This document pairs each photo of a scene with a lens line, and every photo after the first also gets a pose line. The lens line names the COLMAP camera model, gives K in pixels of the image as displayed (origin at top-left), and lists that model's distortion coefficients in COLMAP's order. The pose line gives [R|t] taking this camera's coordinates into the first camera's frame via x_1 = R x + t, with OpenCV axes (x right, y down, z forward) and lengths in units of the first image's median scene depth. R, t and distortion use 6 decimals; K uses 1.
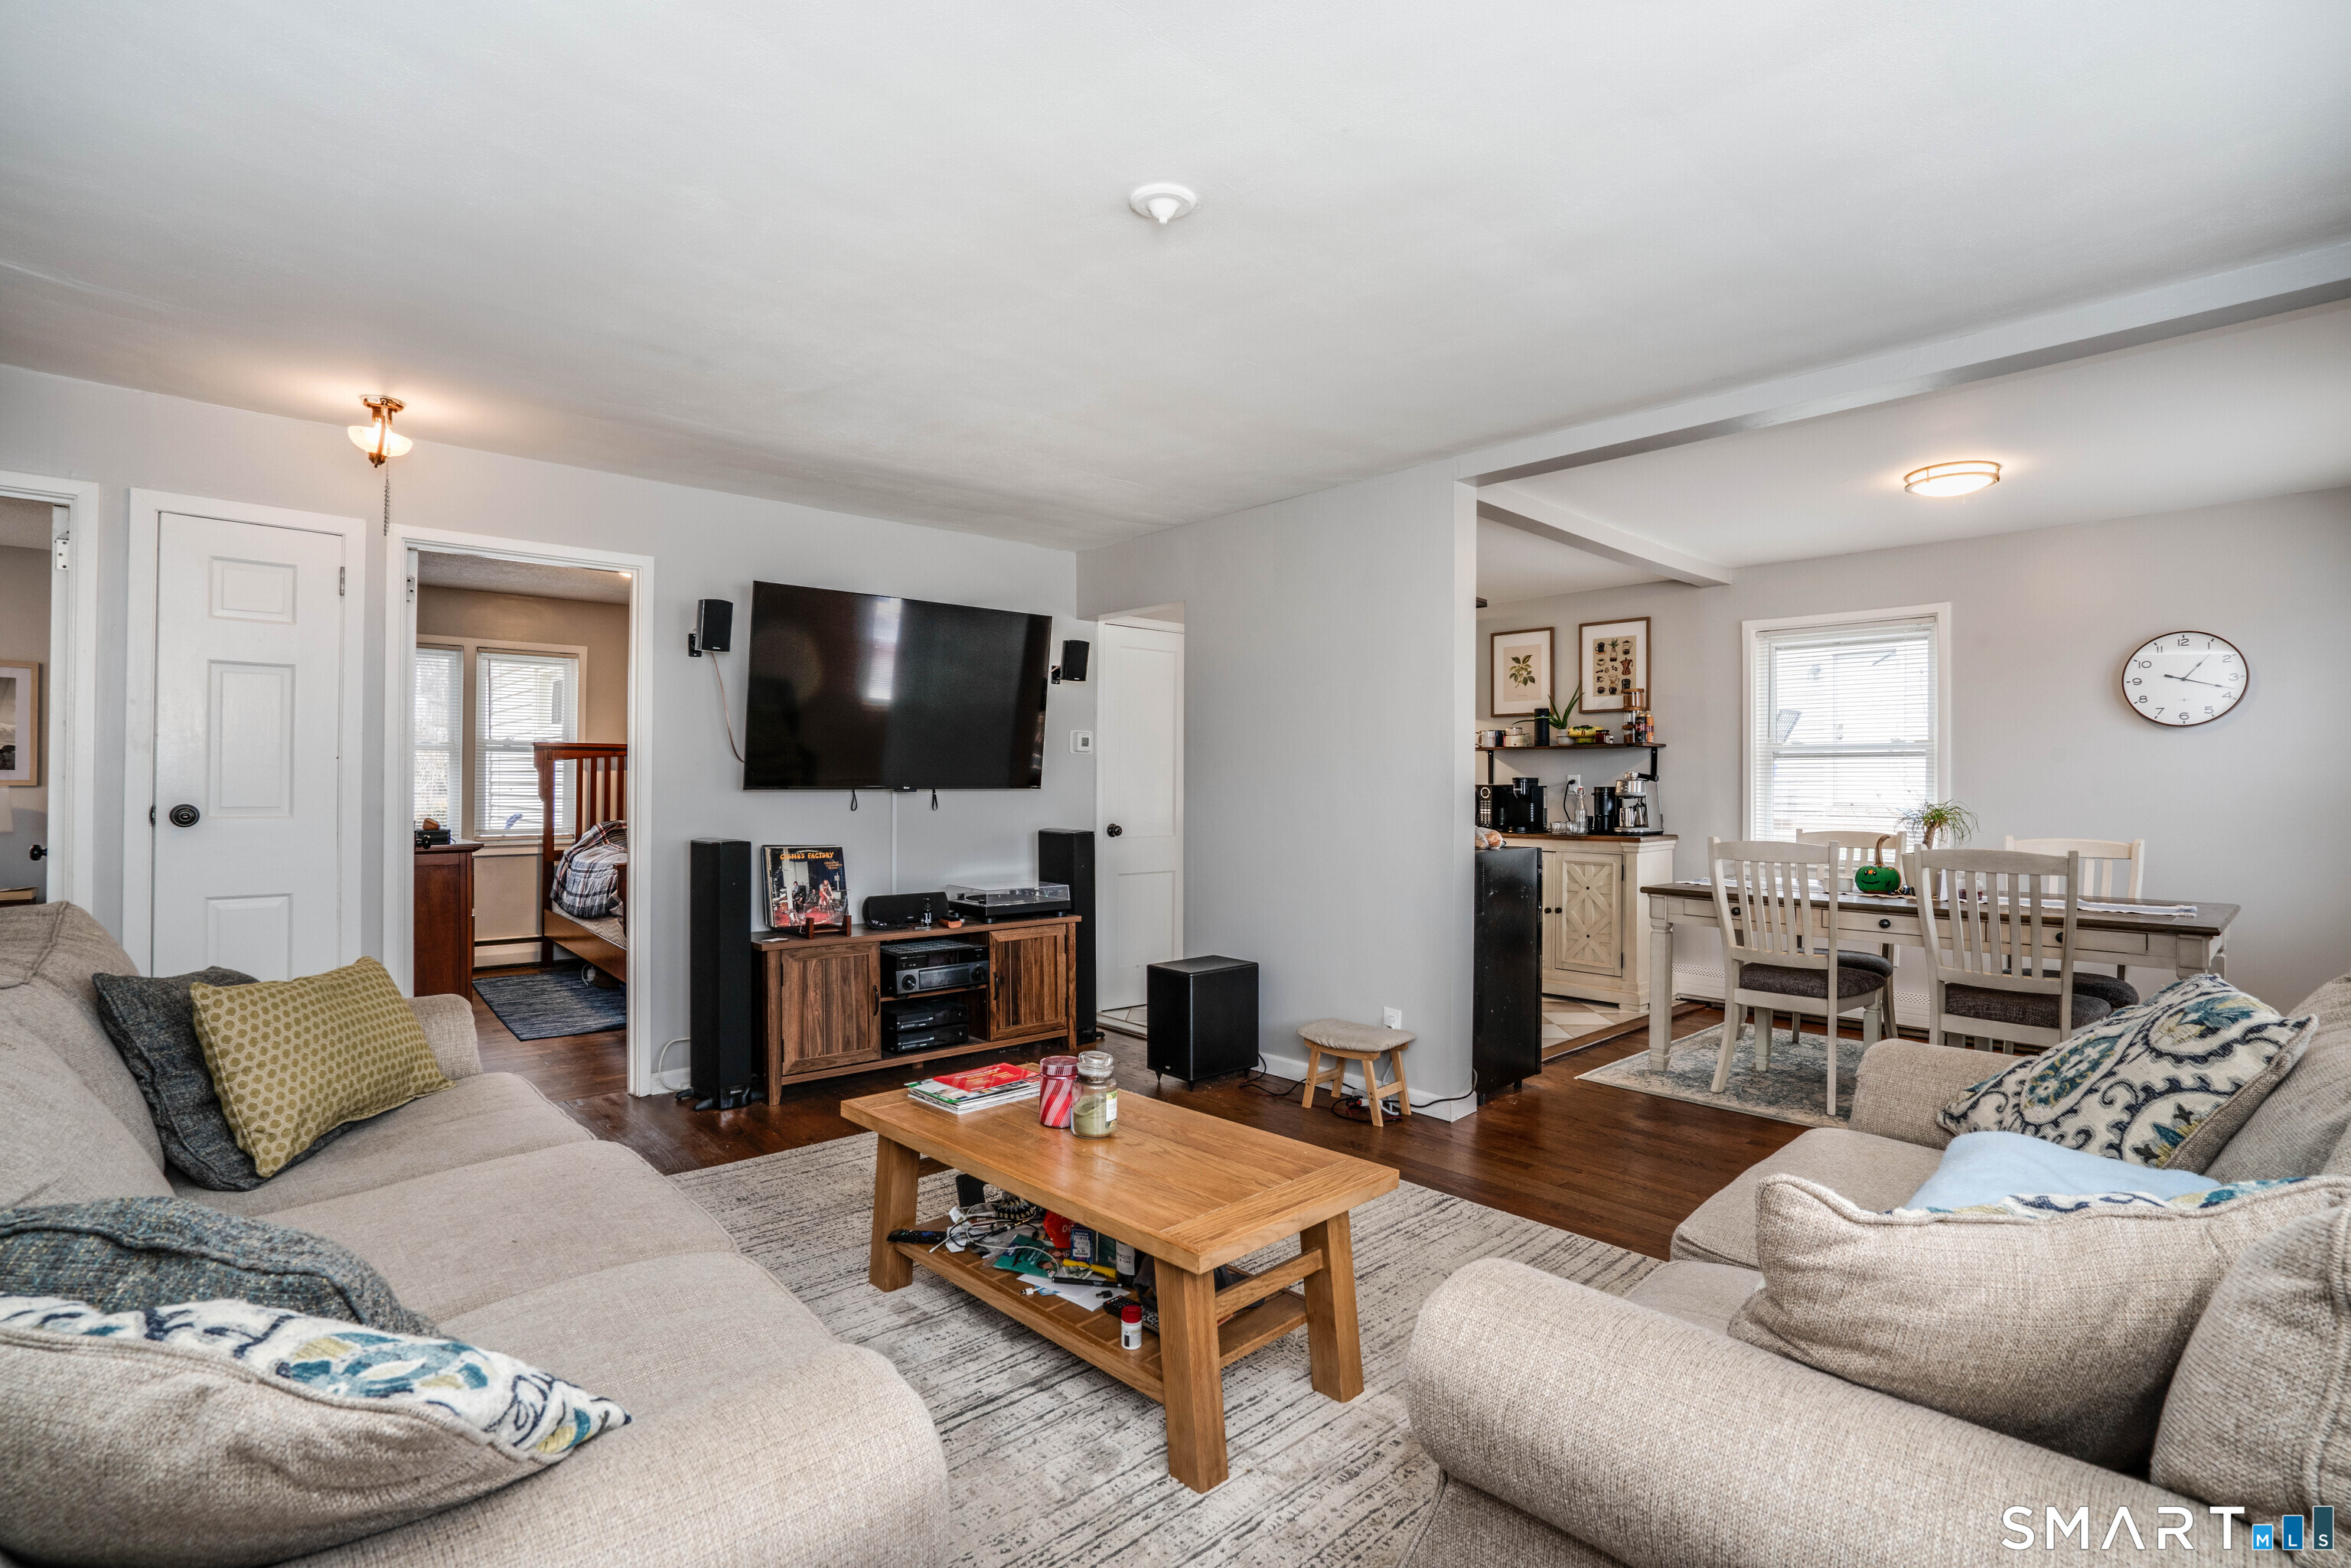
lens RADIAL K [[1142.3, 0, 1193.8], [0, 1142.3, 778.6], [0, 0, 1]] dist [-0.023390, 0.000117]
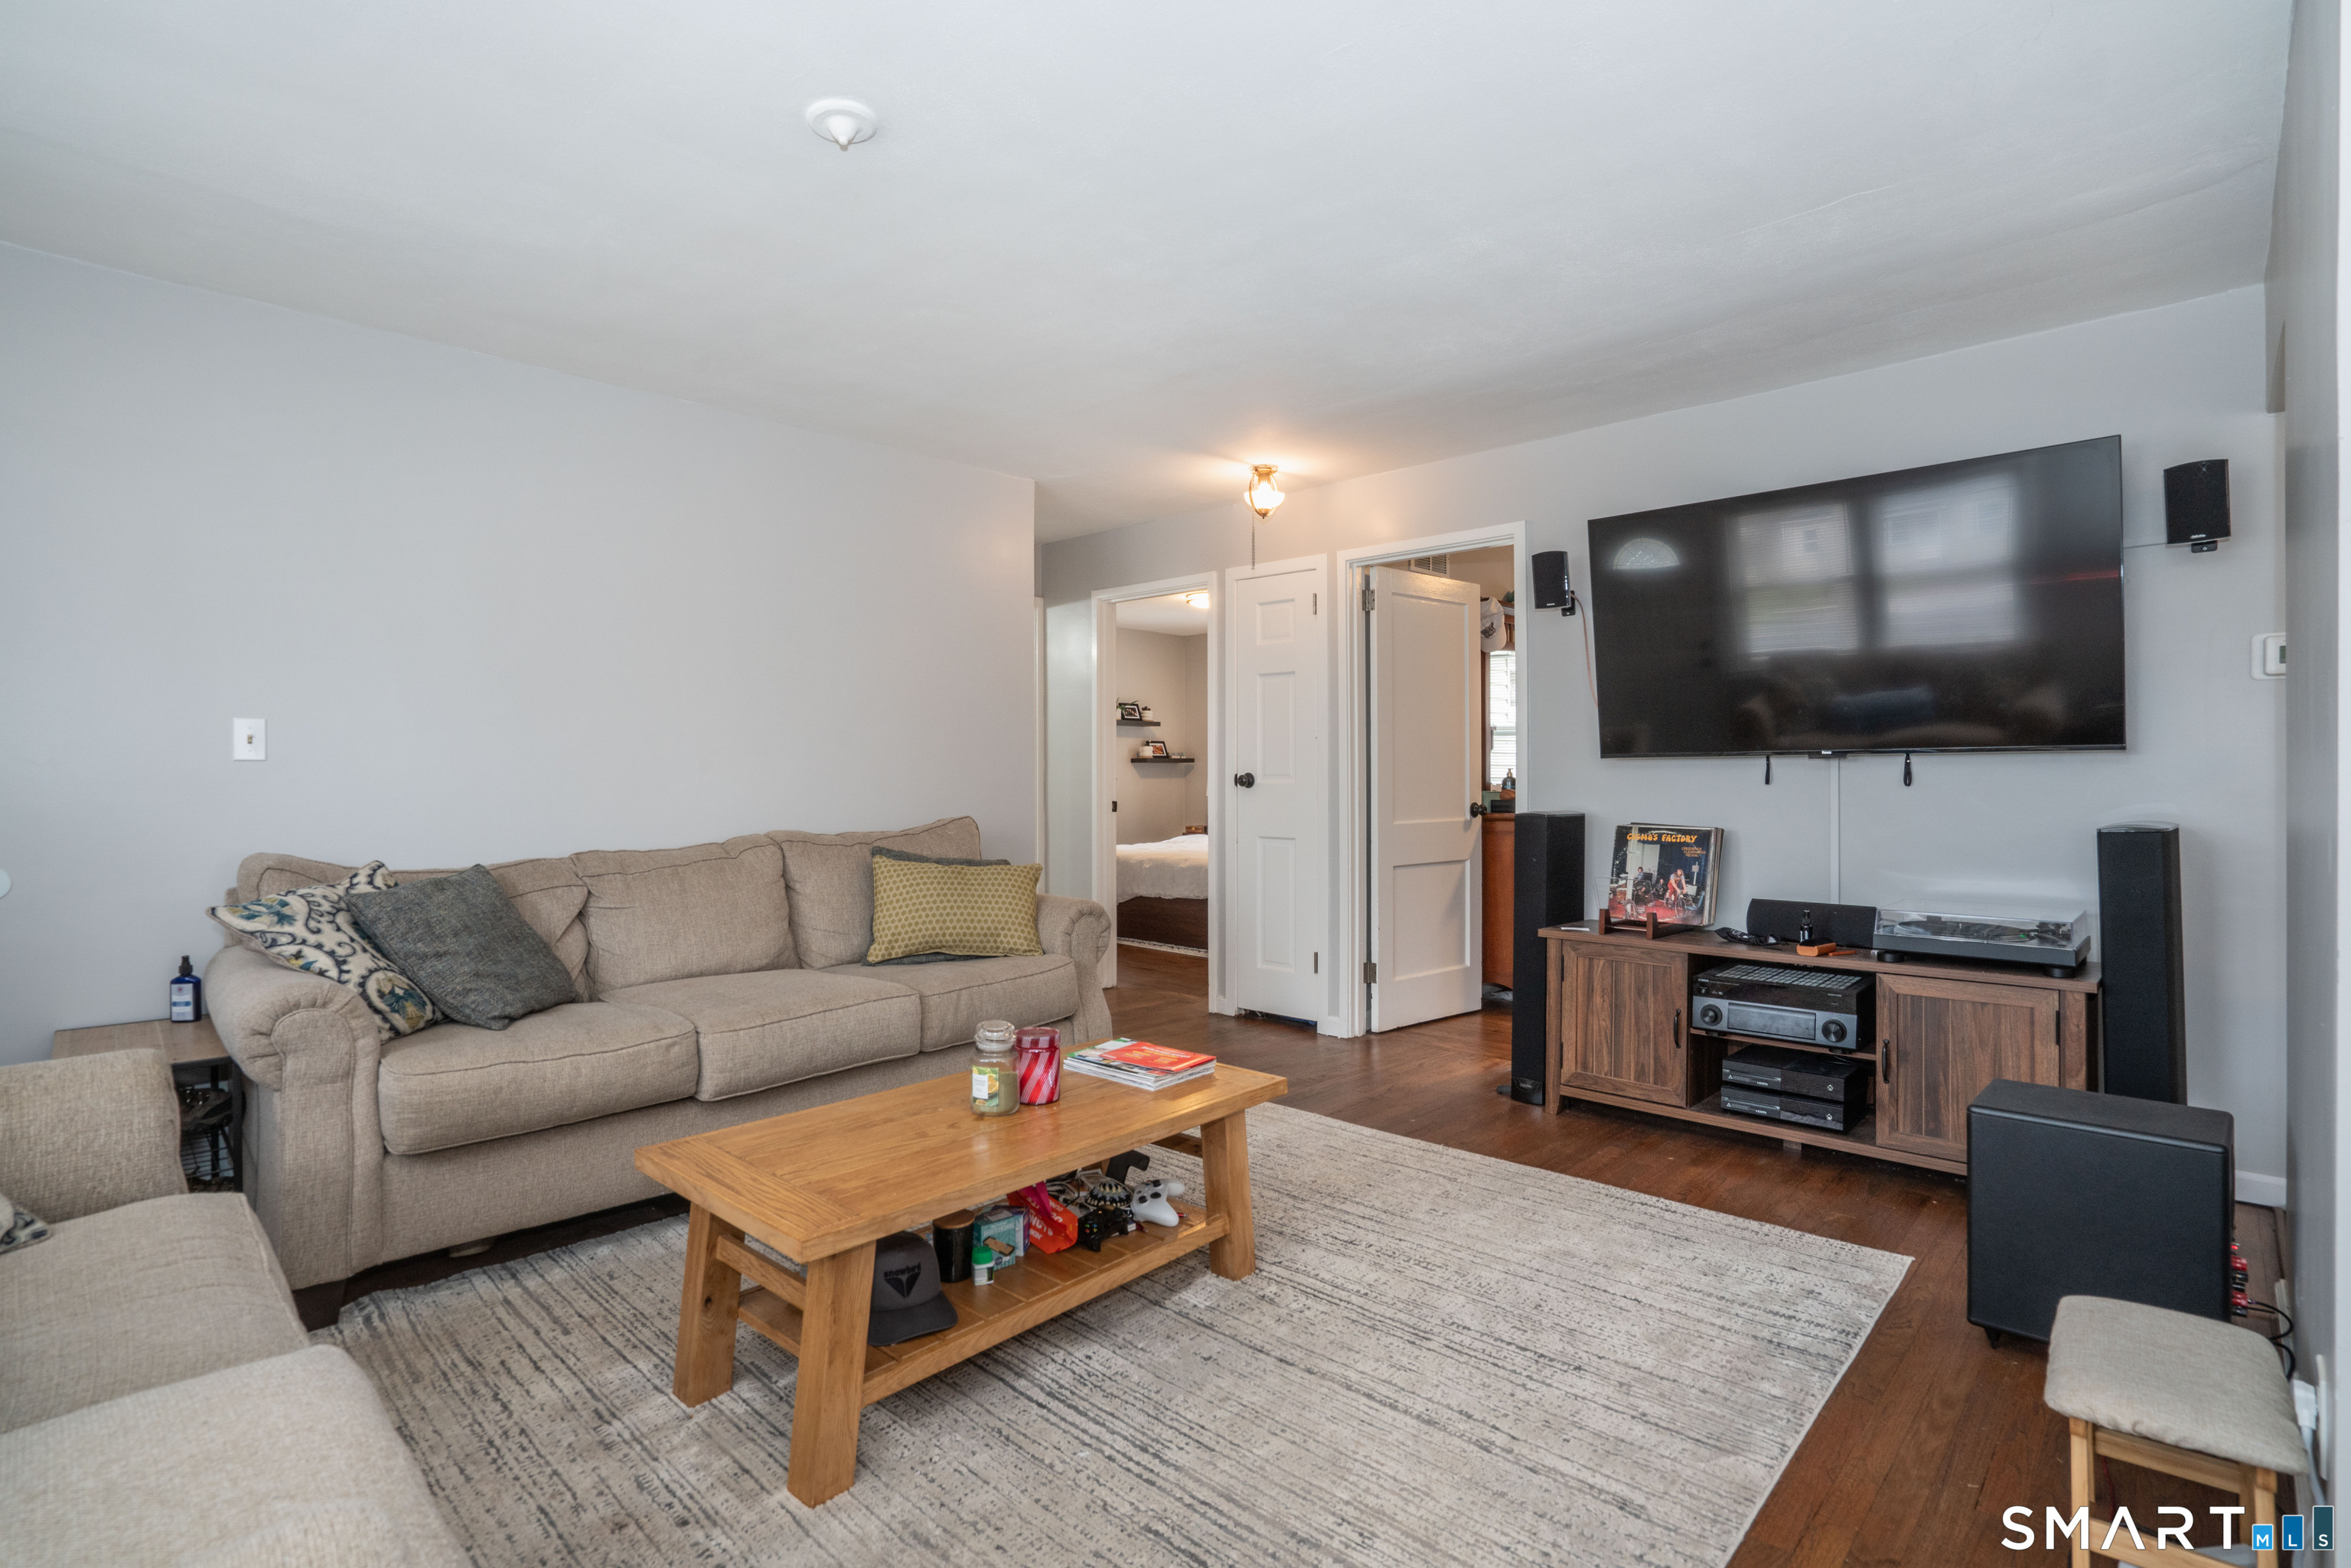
lens RADIAL K [[1164.7, 0, 1166.6], [0, 1164.7, 777.9], [0, 0, 1]] dist [-0.001402, -0.000008]
pose [[0.057012, -0.001101, -0.998373, 0.481227], [0.008873, 0.999960, -0.000596, 0.022219], [0.998334, -0.008824, 0.057019, 0.602158]]
